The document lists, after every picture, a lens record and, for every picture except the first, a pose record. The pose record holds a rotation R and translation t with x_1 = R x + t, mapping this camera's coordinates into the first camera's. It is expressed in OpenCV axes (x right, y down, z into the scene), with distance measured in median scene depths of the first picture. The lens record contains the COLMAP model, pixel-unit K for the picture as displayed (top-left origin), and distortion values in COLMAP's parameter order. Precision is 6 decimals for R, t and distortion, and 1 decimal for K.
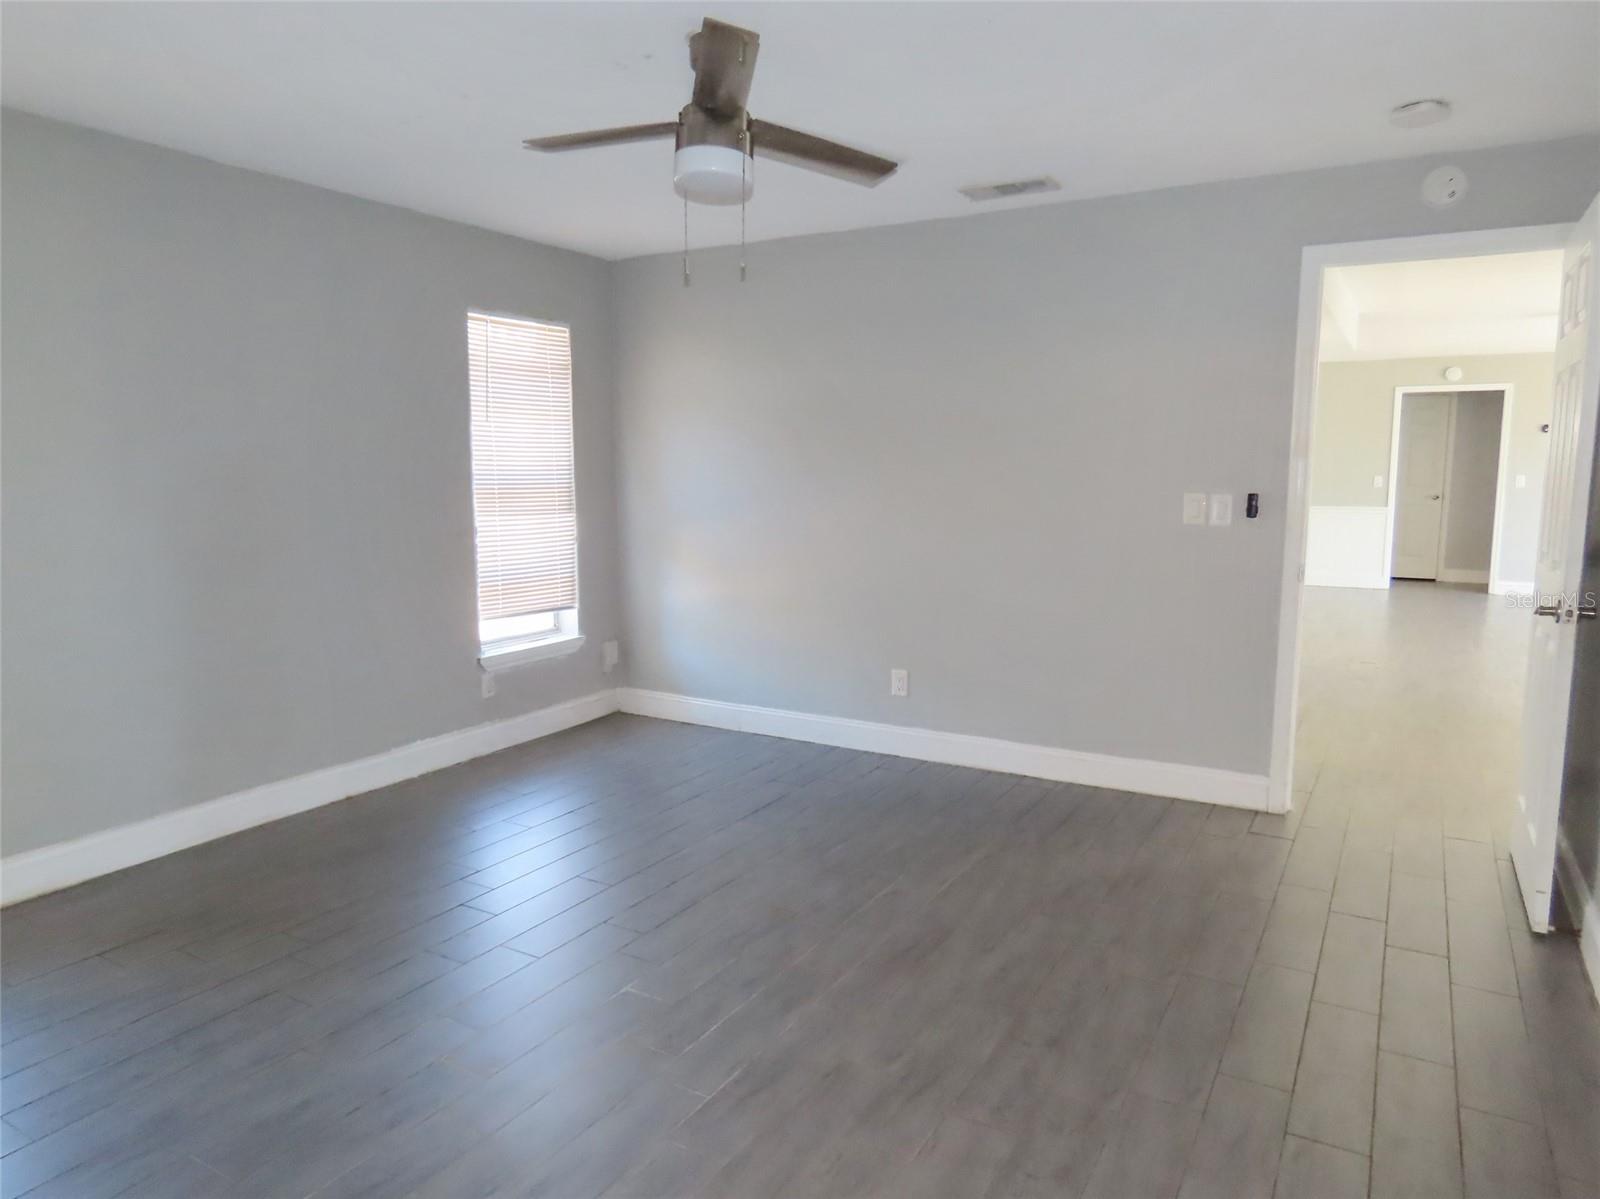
lens RADIAL K [[1041.8, 0, 800.0], [0, 1041.8, 599.5], [0, 0, 1]] dist [-0.003517, -0.000397]
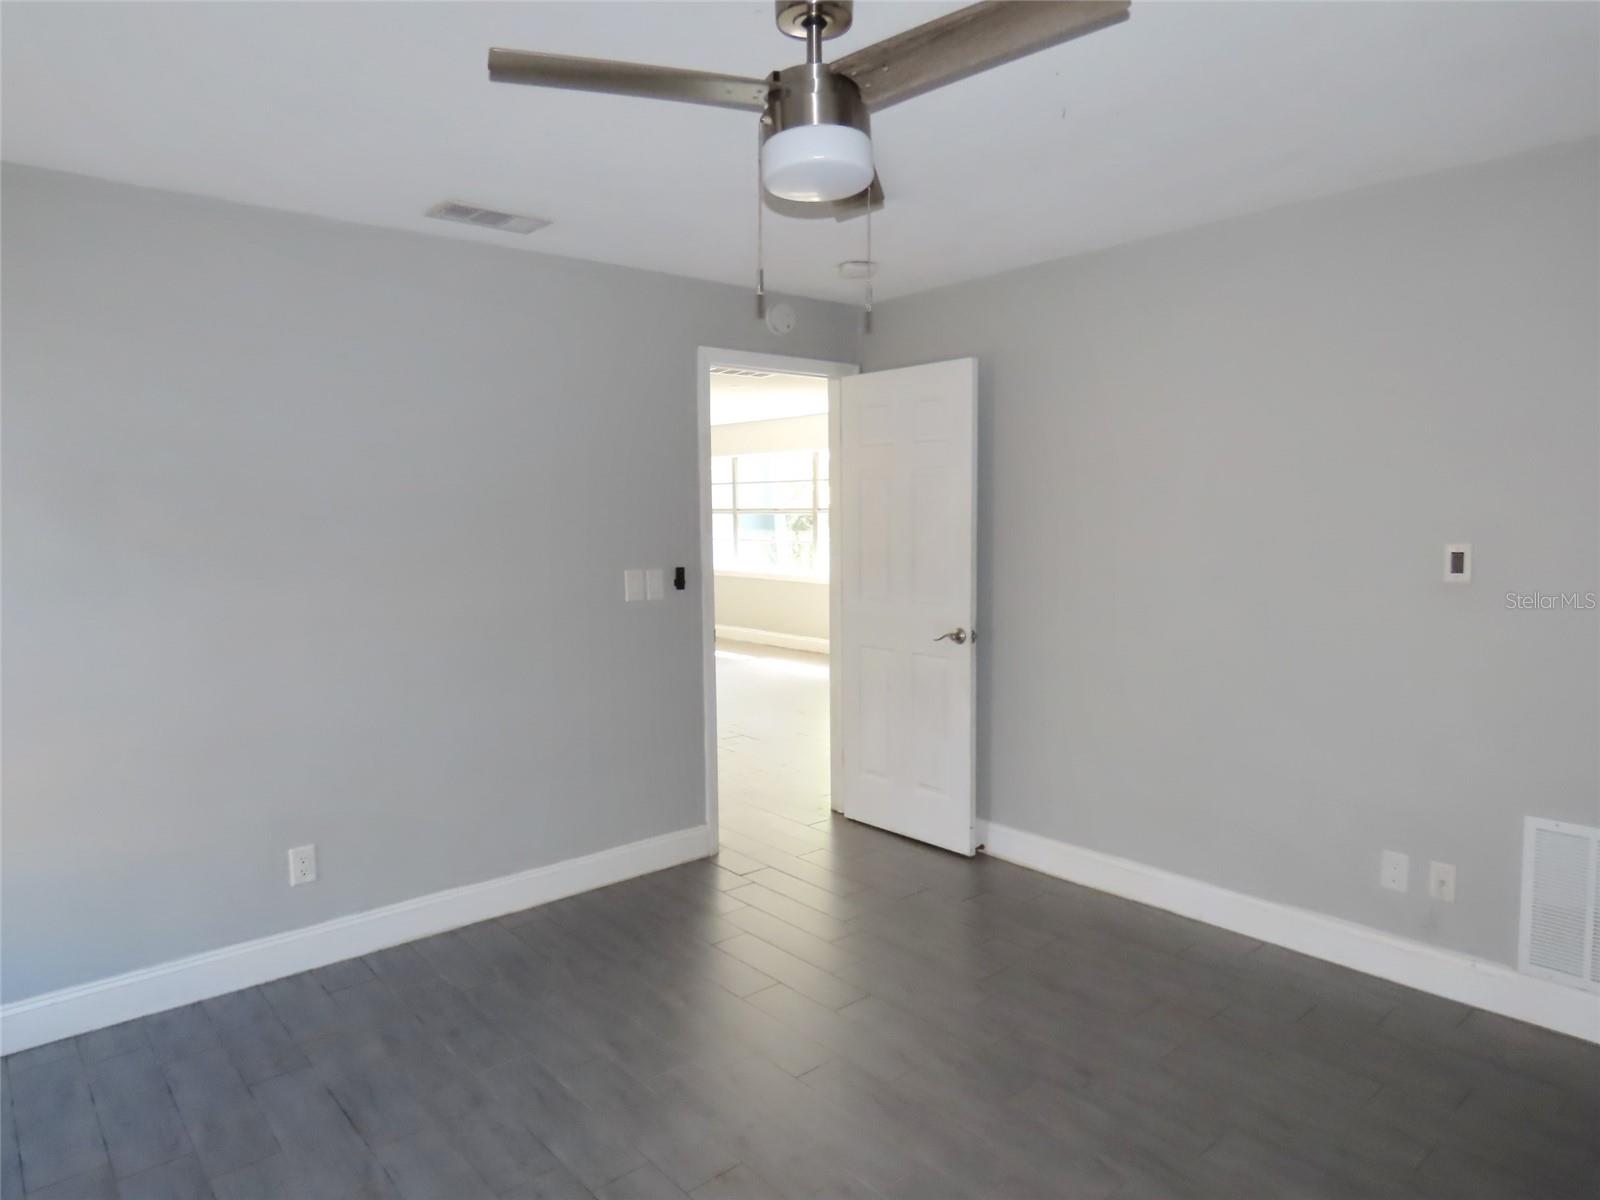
lens RADIAL K [[1041.8, 0, 800.0], [0, 1041.8, 600.0], [0, 0, 1]] dist [-0.003517, -0.000397]
pose [[0.295464, -0.095164, 0.950602, -0.533575], [0.119182, 0.990925, 0.062157, -0.117294], [-0.947891, 0.094929, 0.304125, 0.546681]]
